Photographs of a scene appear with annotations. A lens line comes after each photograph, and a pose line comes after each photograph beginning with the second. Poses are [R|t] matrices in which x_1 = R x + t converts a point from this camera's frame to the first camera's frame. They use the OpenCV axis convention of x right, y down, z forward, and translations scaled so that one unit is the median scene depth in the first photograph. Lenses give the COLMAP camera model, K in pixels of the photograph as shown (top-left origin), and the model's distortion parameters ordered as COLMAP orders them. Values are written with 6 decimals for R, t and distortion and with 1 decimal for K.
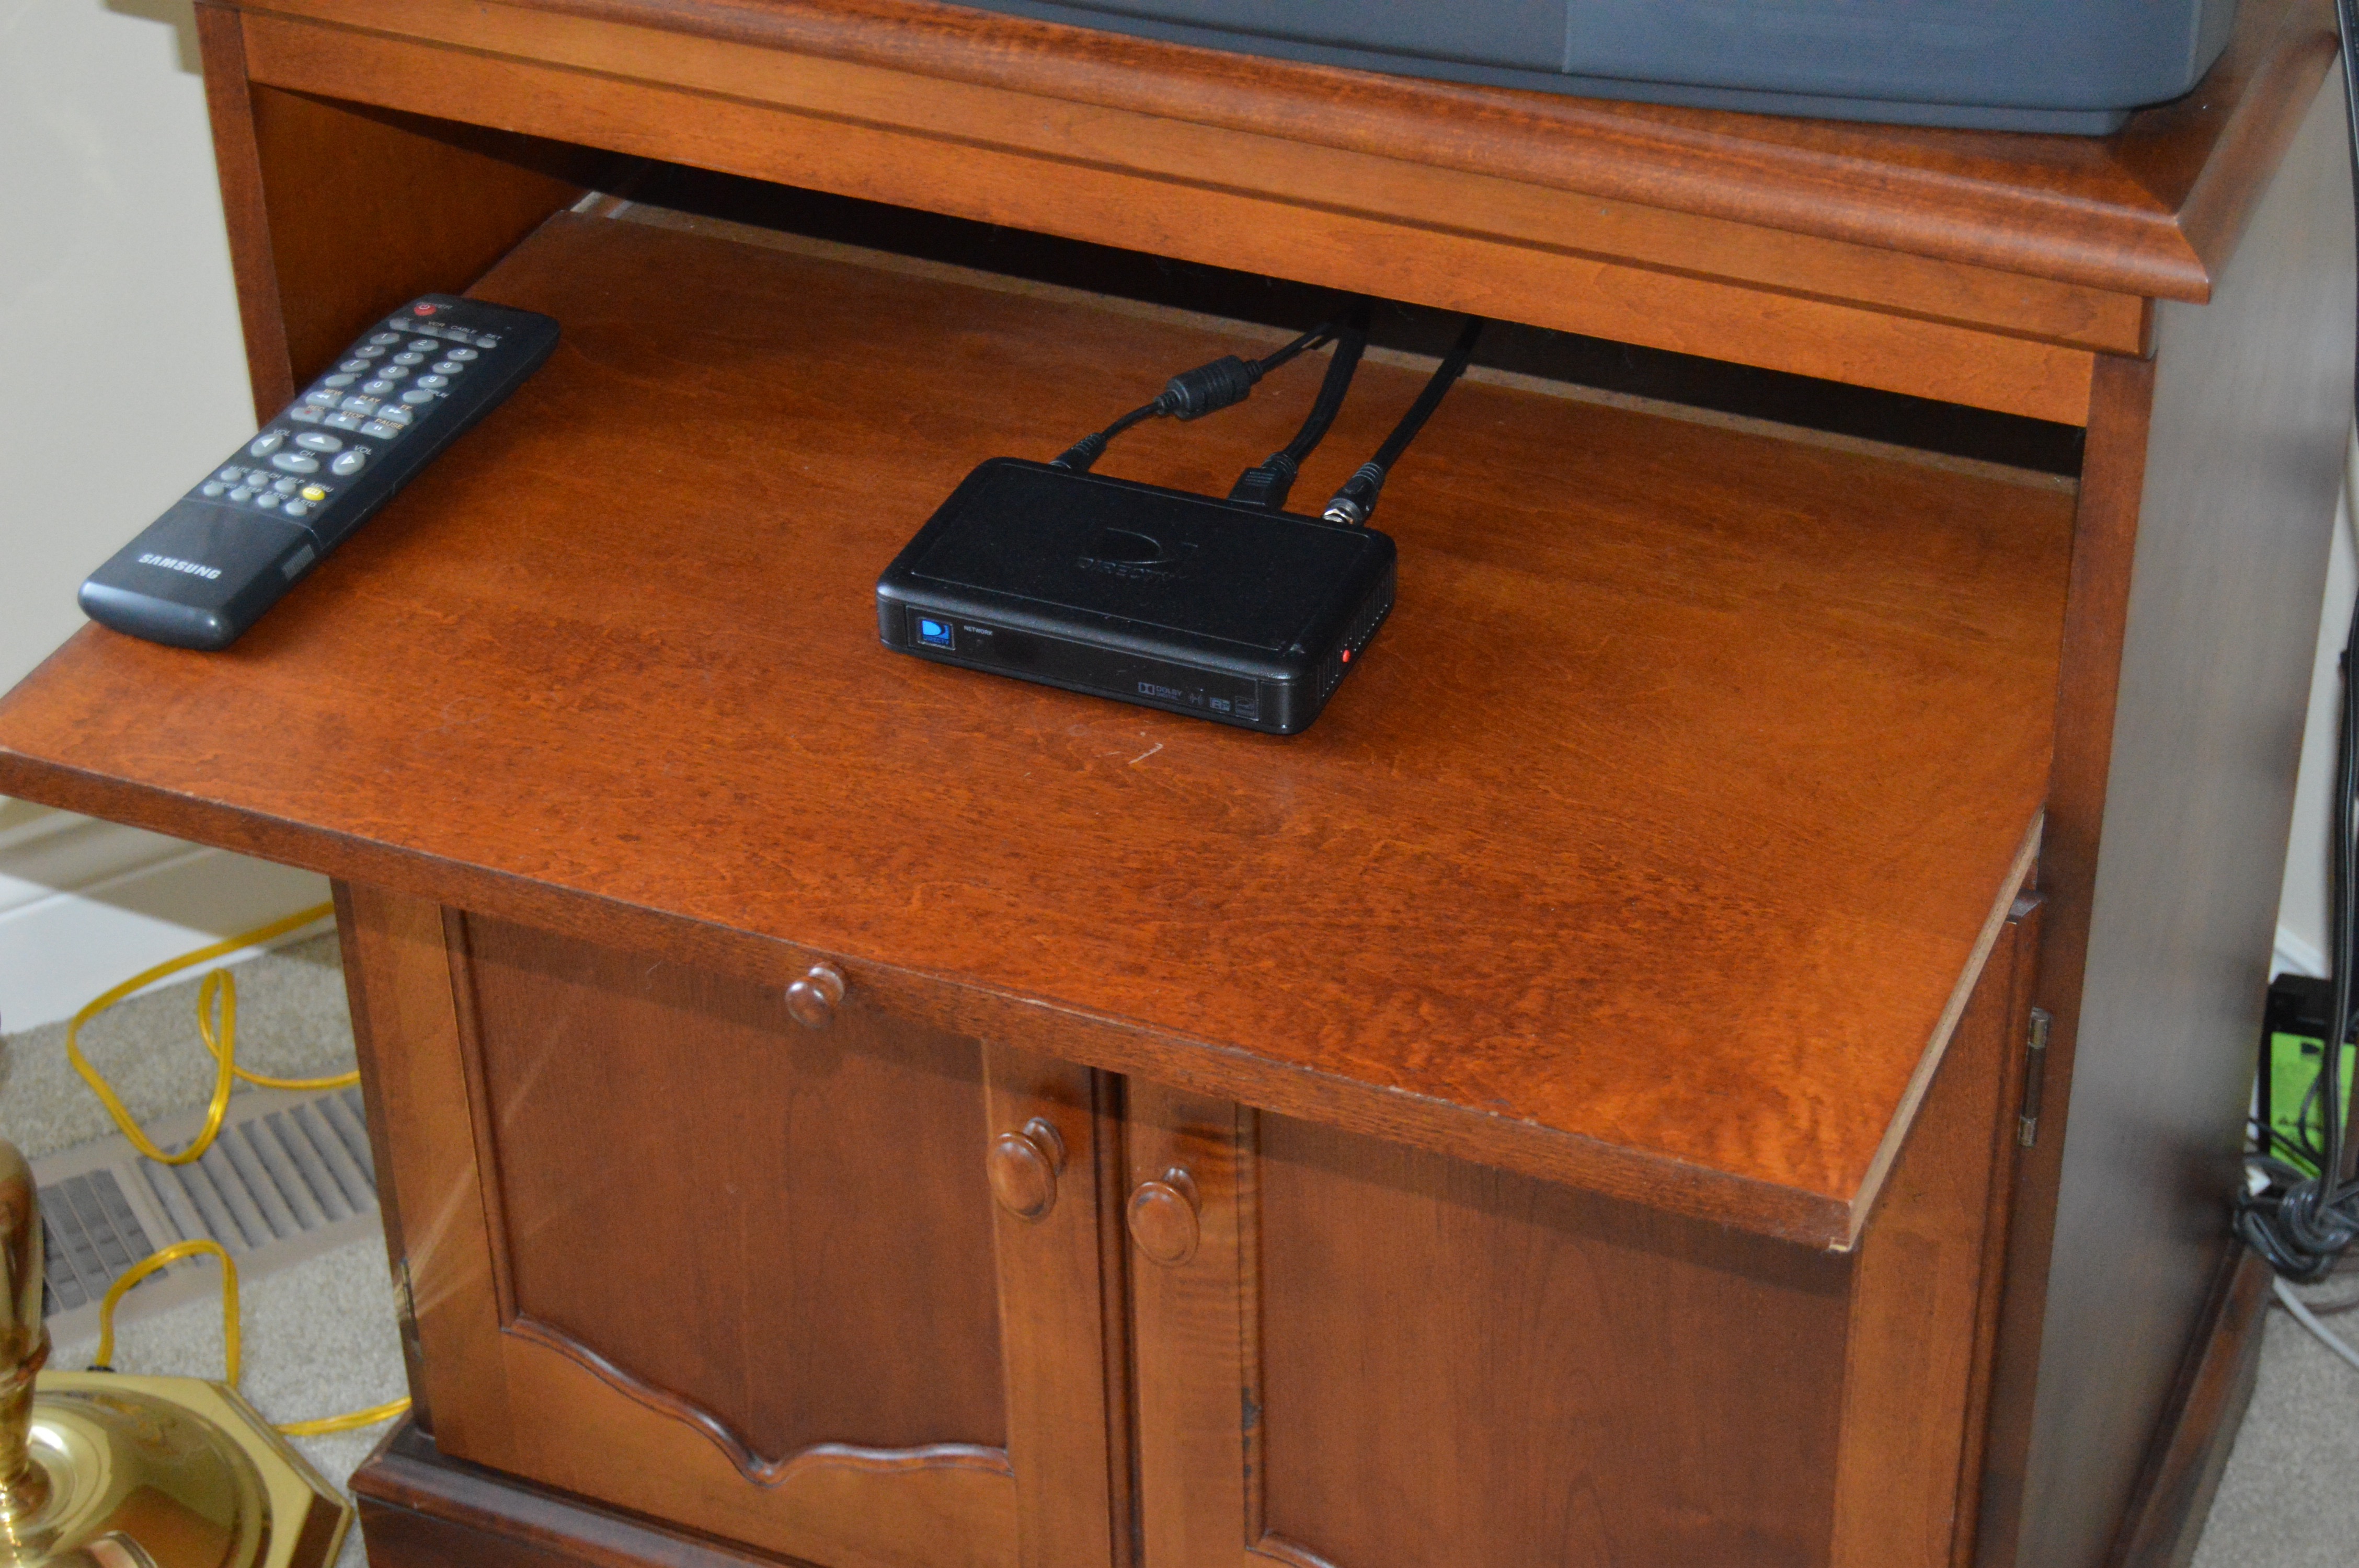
lens RADIAL K [[4515.3, 0, 1198.7], [0, 4515.3, 791.6], [0, 0, 1]] dist [-0.016278, 0.000000]
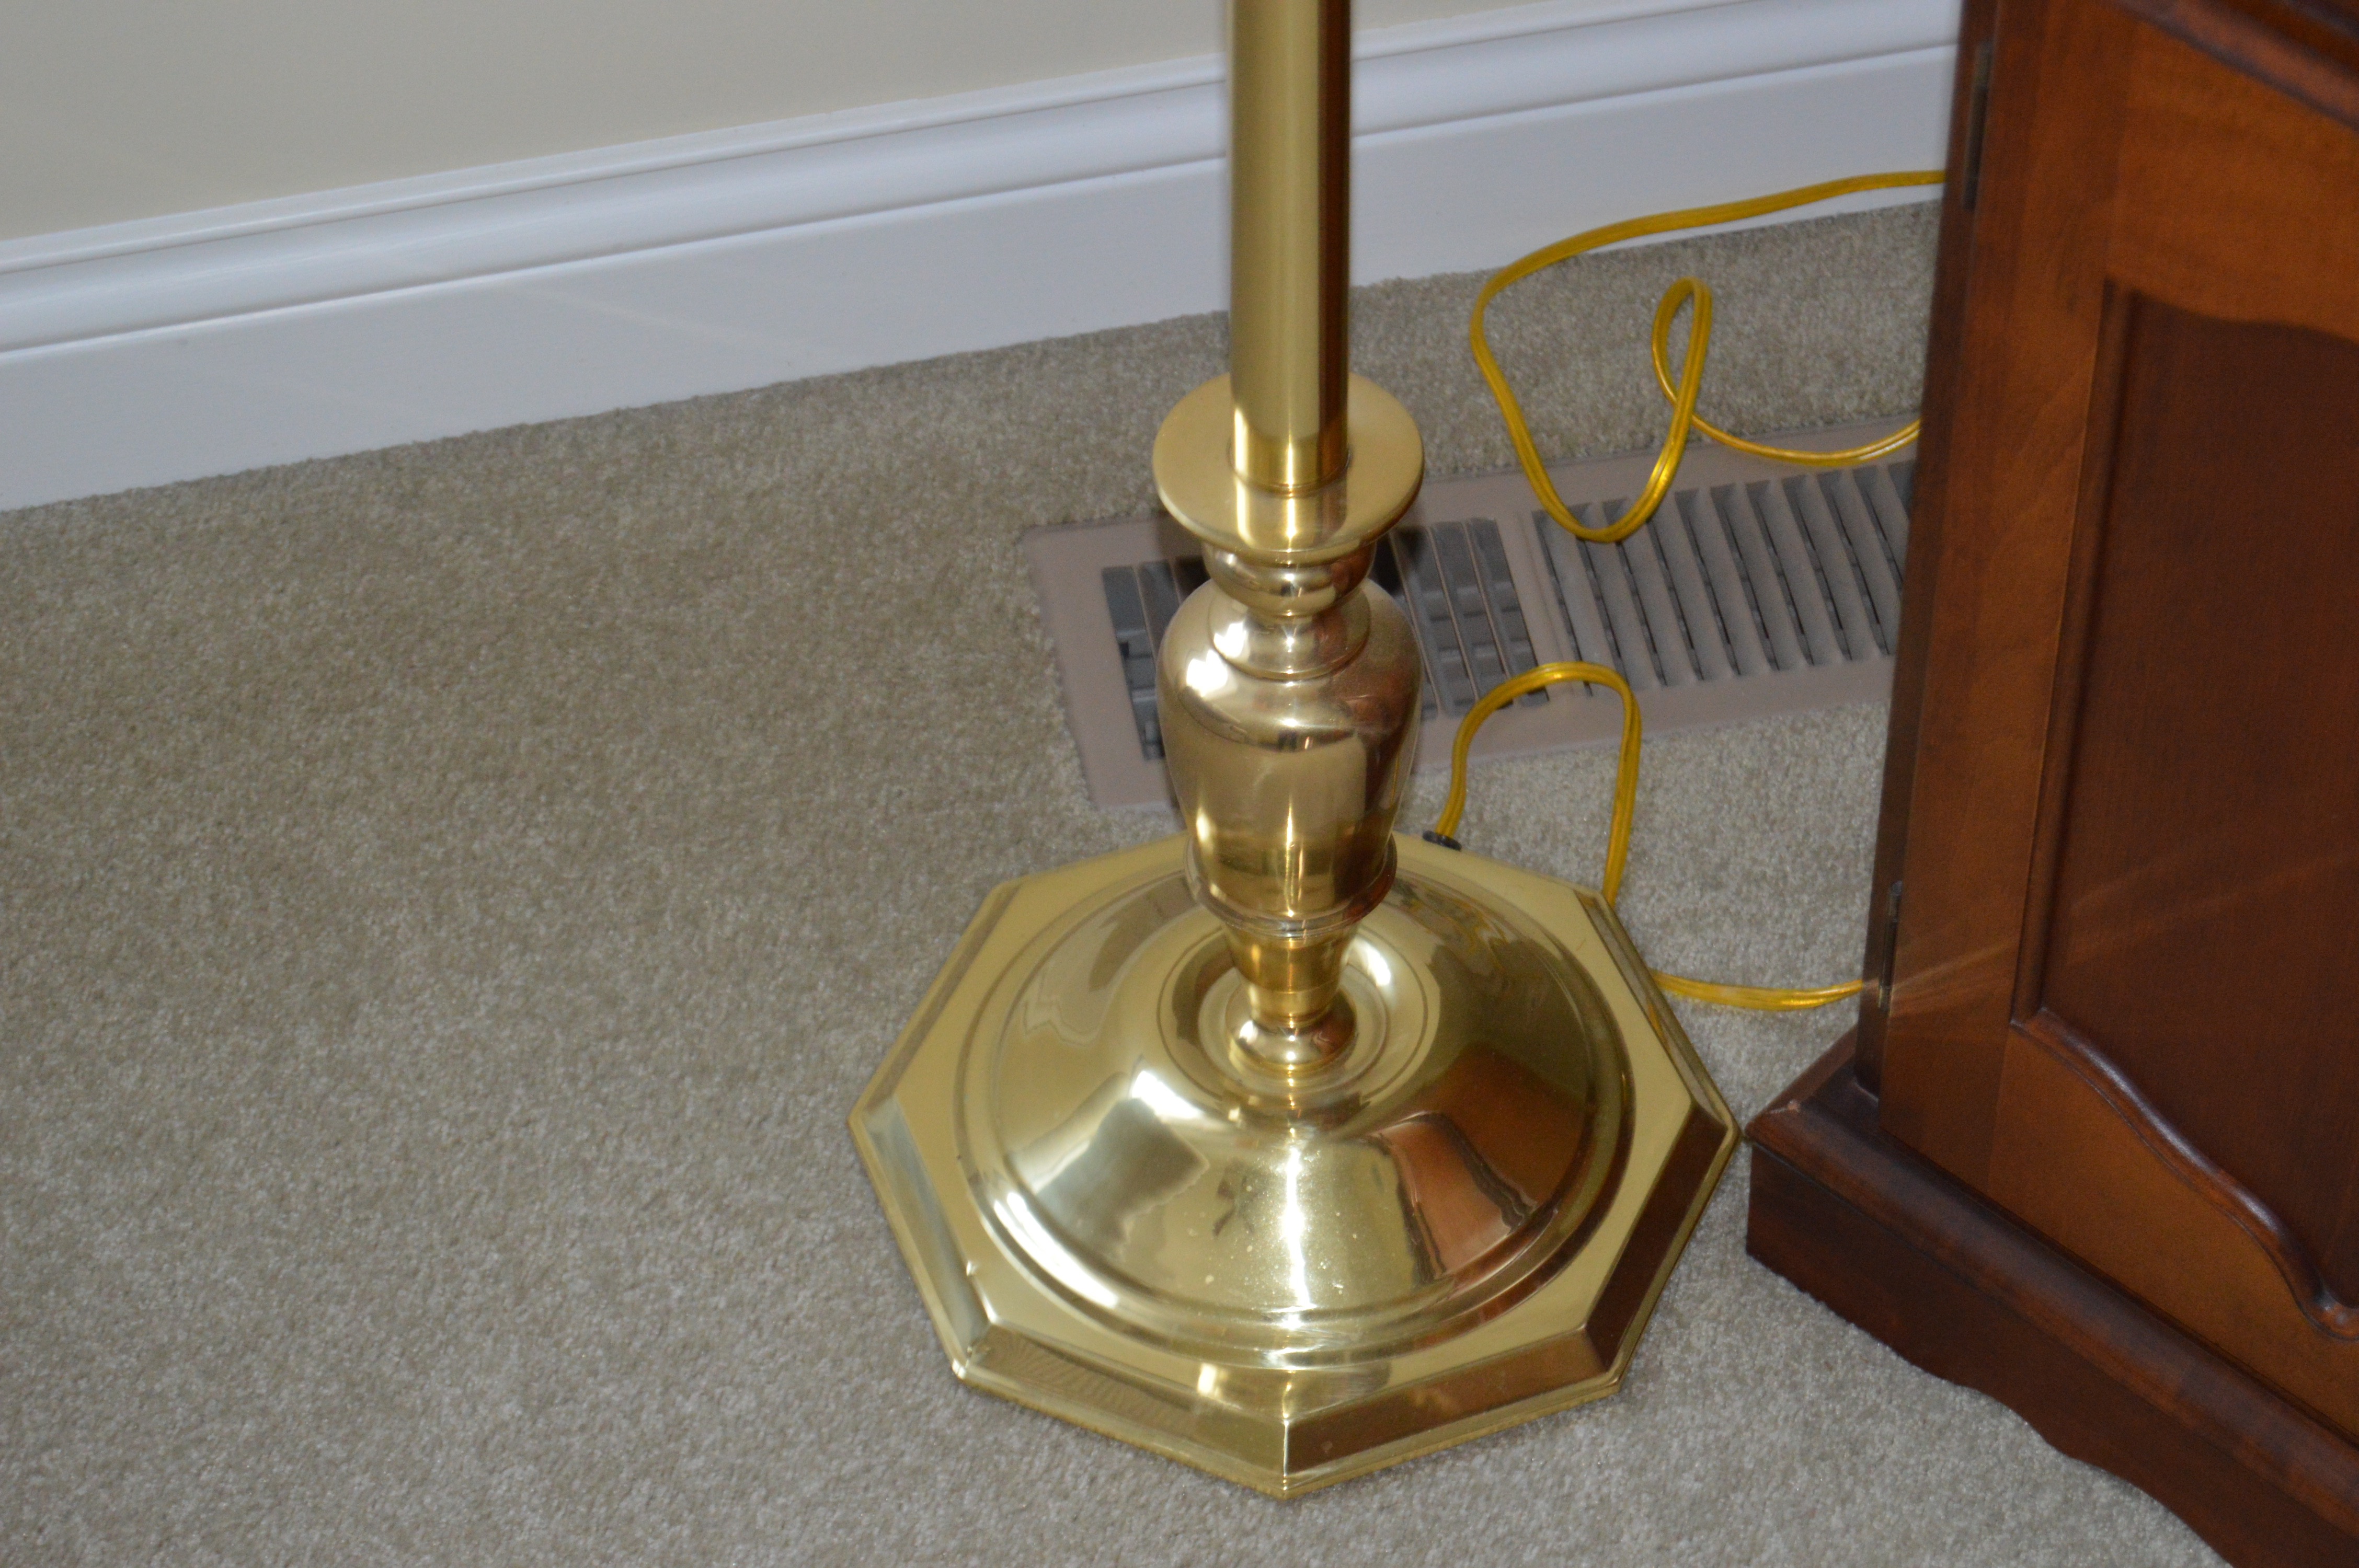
lens RADIAL K [[5436.0, 0, 1193.3], [0, 5436.0, 786.8], [0, 0, 1]] dist [-0.020087, 0.000000]
pose [[0.943914, 0.240629, -0.226108, -0.102433], [-0.180445, 0.949395, 0.257079, -0.124977], [0.276526, -0.201860, 0.939567, 0.191739]]
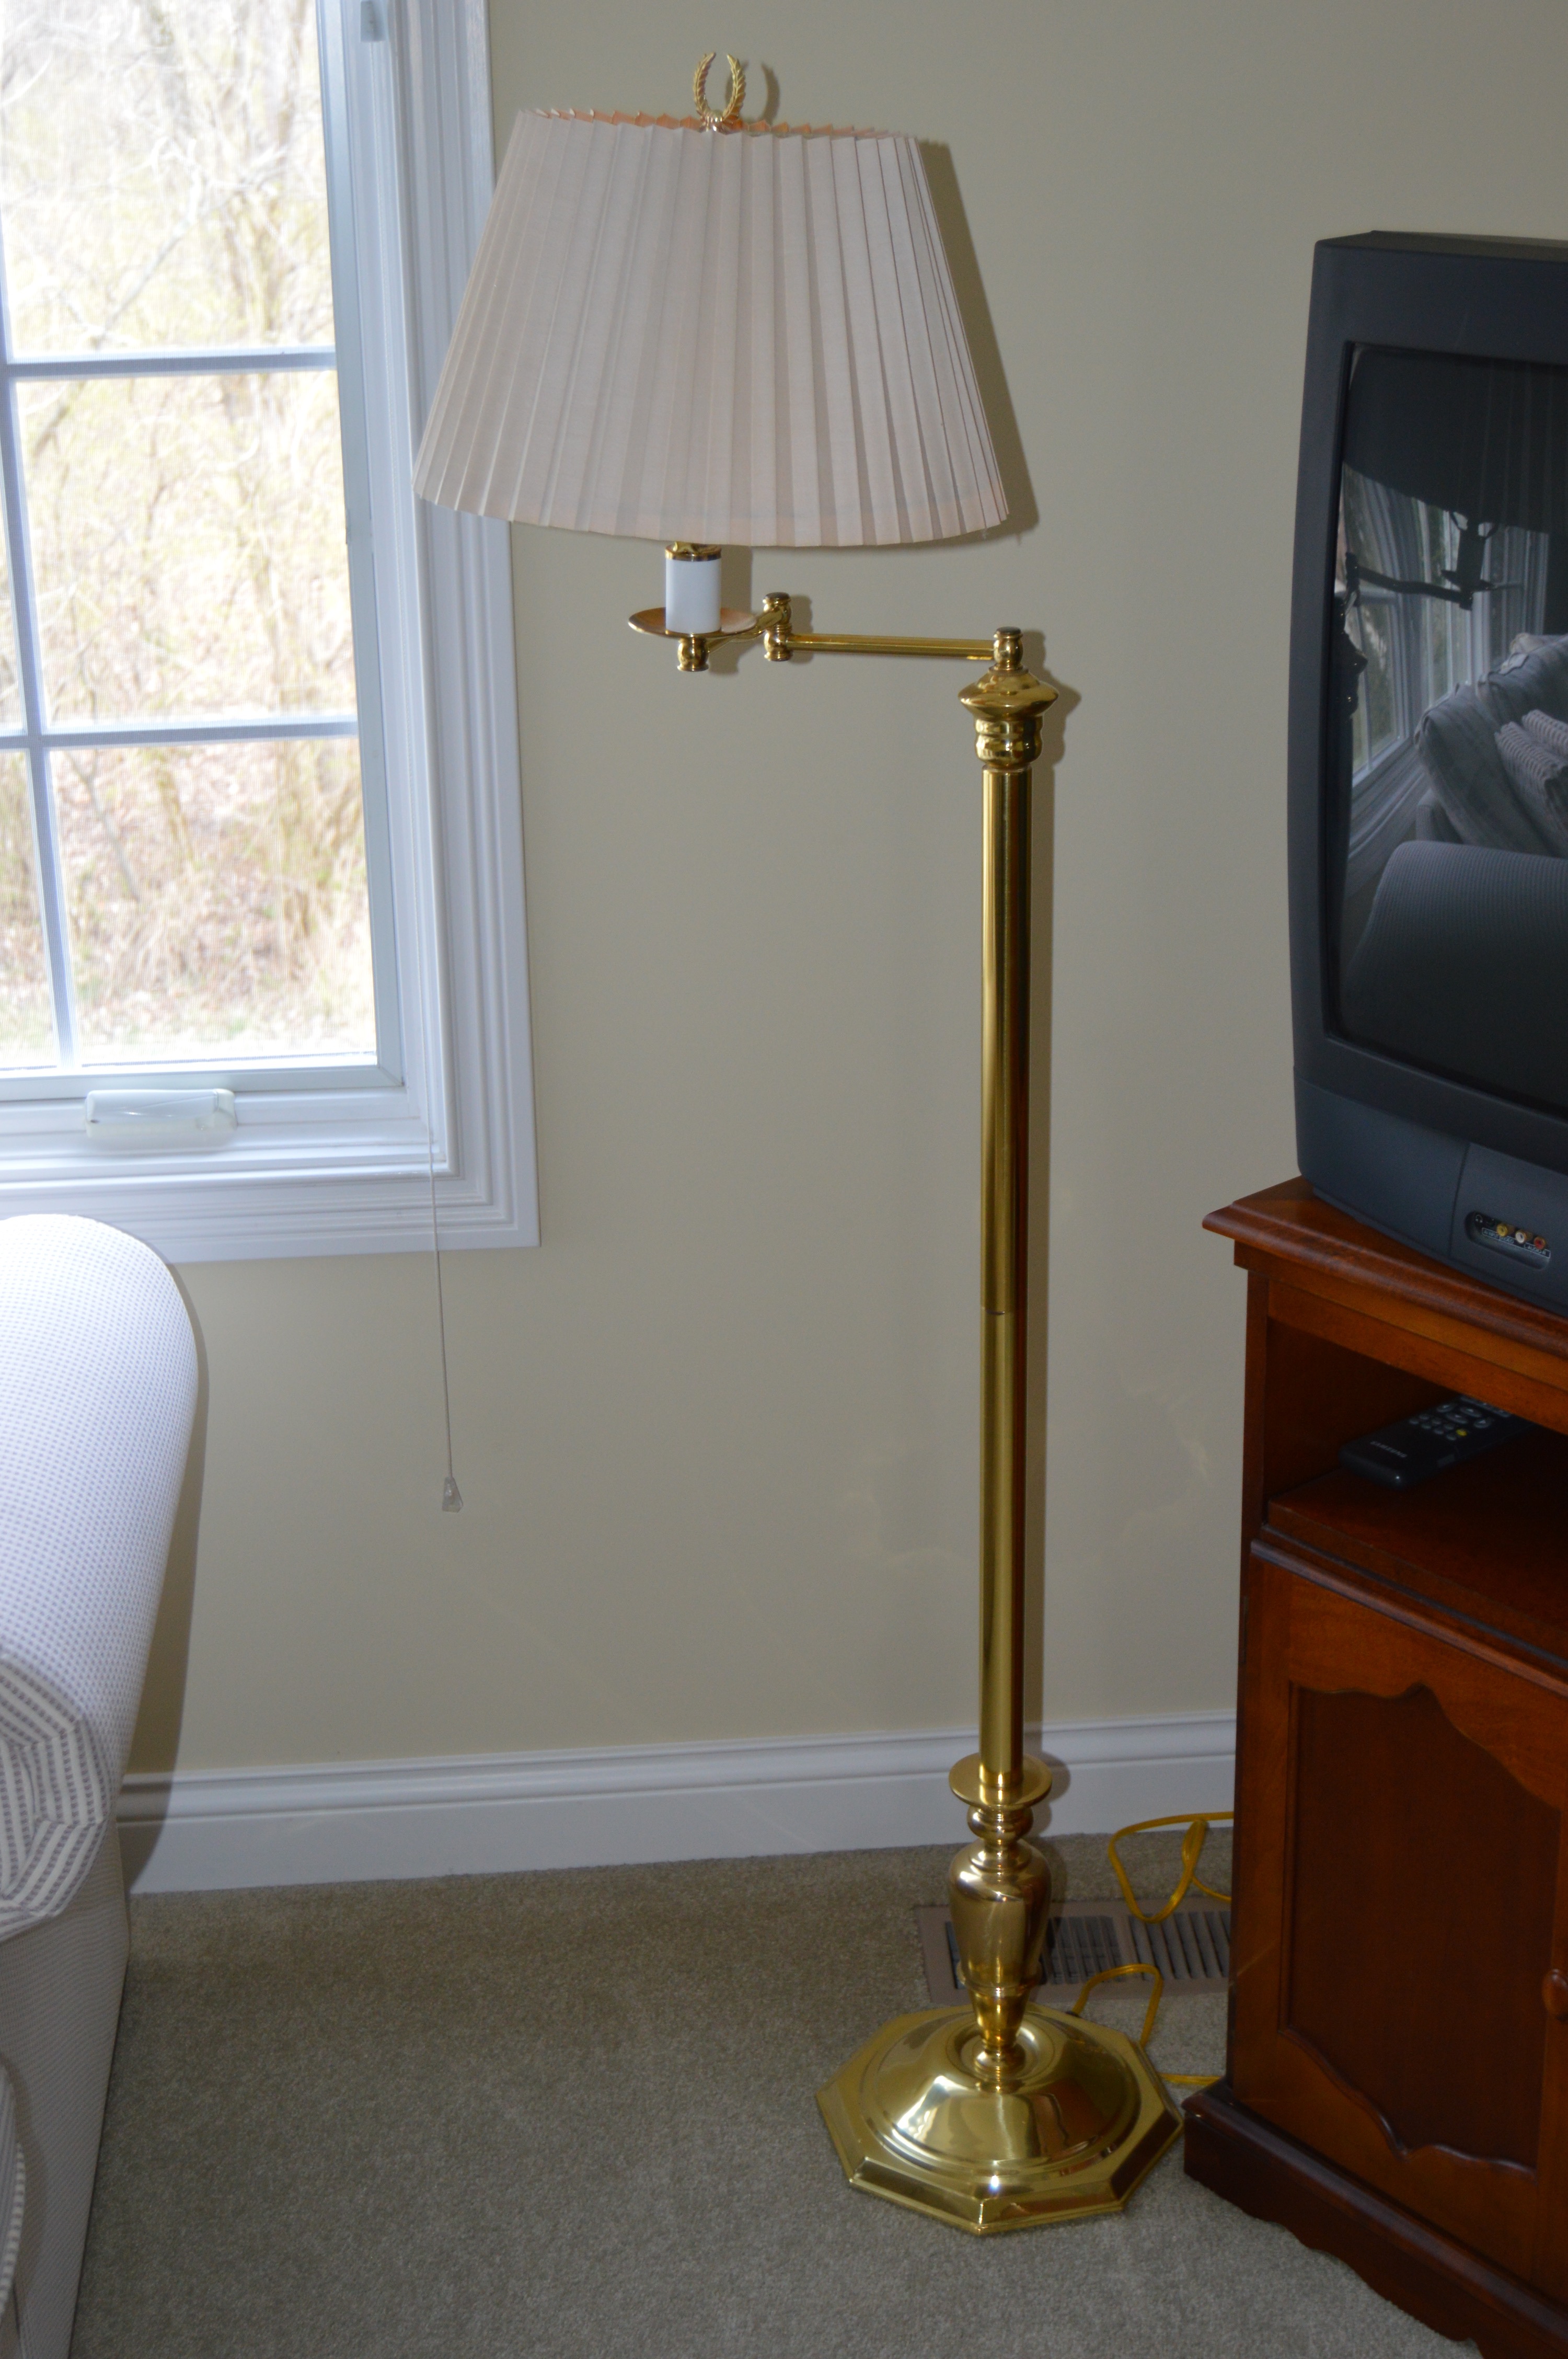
lens RADIAL K [[3161.9, 0, 772.5], [0, 3161.9, 1176.4], [0, 0, 1]] dist [-0.055895, 0.000000]
pose [[0.889832, 0.154849, -0.429210, 0.162067], [-0.245332, 0.955483, -0.163902, 0.055330], [0.384723, 0.251144, 0.888209, -0.280182]]
